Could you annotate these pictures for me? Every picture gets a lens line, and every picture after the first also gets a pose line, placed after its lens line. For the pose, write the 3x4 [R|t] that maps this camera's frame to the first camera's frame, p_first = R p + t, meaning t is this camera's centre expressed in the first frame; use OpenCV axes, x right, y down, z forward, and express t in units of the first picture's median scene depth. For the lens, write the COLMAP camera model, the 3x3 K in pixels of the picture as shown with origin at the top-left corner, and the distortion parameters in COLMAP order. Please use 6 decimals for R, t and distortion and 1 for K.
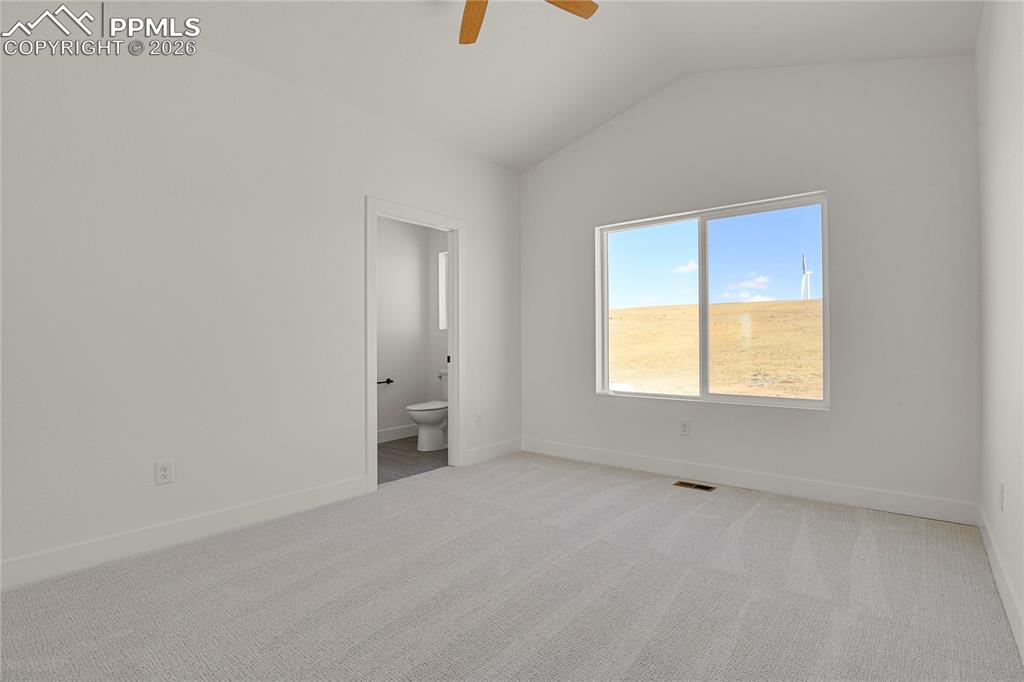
lens RADIAL K [[495.2, 0, 523.1], [0, 495.2, 343.2], [0, 0, 1]] dist [-0.029874, -0.000440]
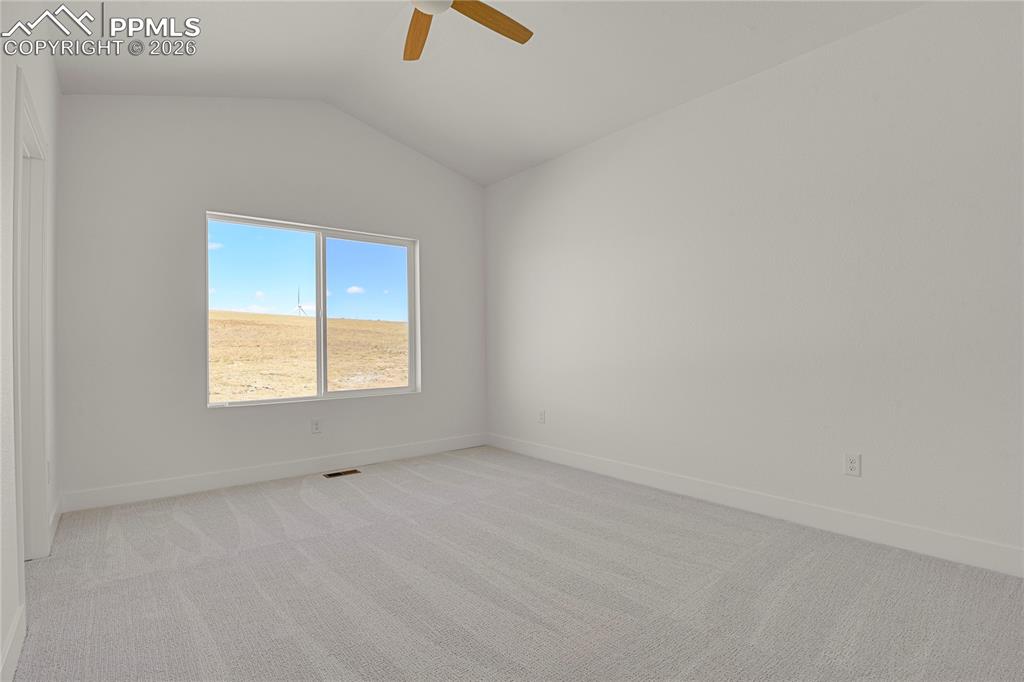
lens RADIAL K [[495.2, 0, 523.1], [0, 495.2, 343.2], [0, 0, 1]] dist [-0.029874, -0.000440]
pose [[0.221255, -0.006022, 0.975197, -0.617903], [0.008841, 0.999952, 0.004169, -0.009981], [-0.975176, 0.007700, 0.221298, 0.318475]]
